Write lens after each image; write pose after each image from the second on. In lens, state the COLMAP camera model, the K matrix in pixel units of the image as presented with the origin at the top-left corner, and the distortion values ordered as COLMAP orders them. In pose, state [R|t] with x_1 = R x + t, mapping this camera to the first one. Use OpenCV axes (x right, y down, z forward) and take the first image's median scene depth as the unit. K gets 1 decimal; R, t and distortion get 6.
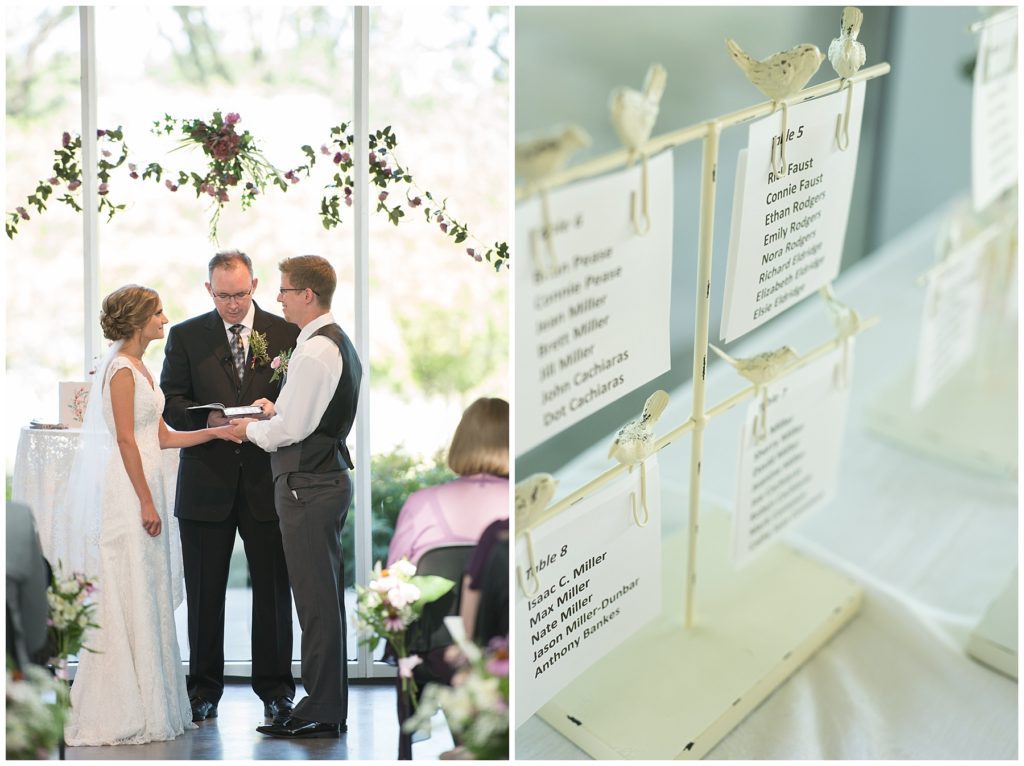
lens RADIAL K [[5942.1, 0, 512.5], [0, 5942.1, 383.9], [0, 0, 1]] dist [0.303378, 0.000000]
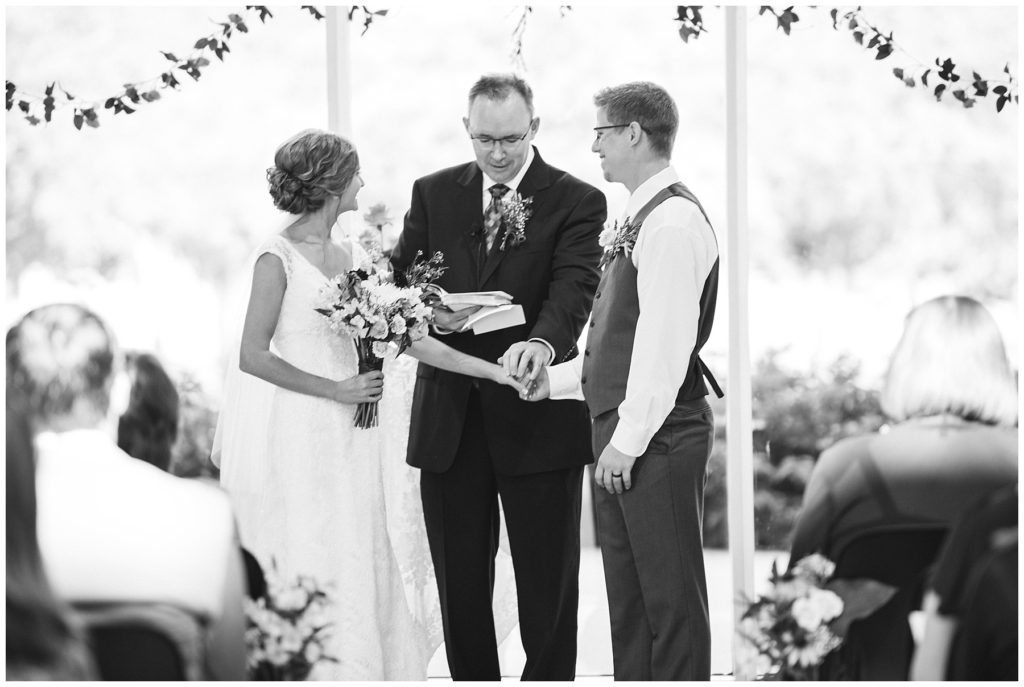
lens RADIAL K [[6053.0, 0, 512.9], [0, 6053.0, 347.2], [0, 0, 1]] dist [1.264000, 0.000000]
pose [[0.998458, -0.006817, -0.055099, -0.014618], [0.007724, 0.999838, 0.016269, -0.003082], [0.054979, -0.016670, 0.998348, 0.349311]]
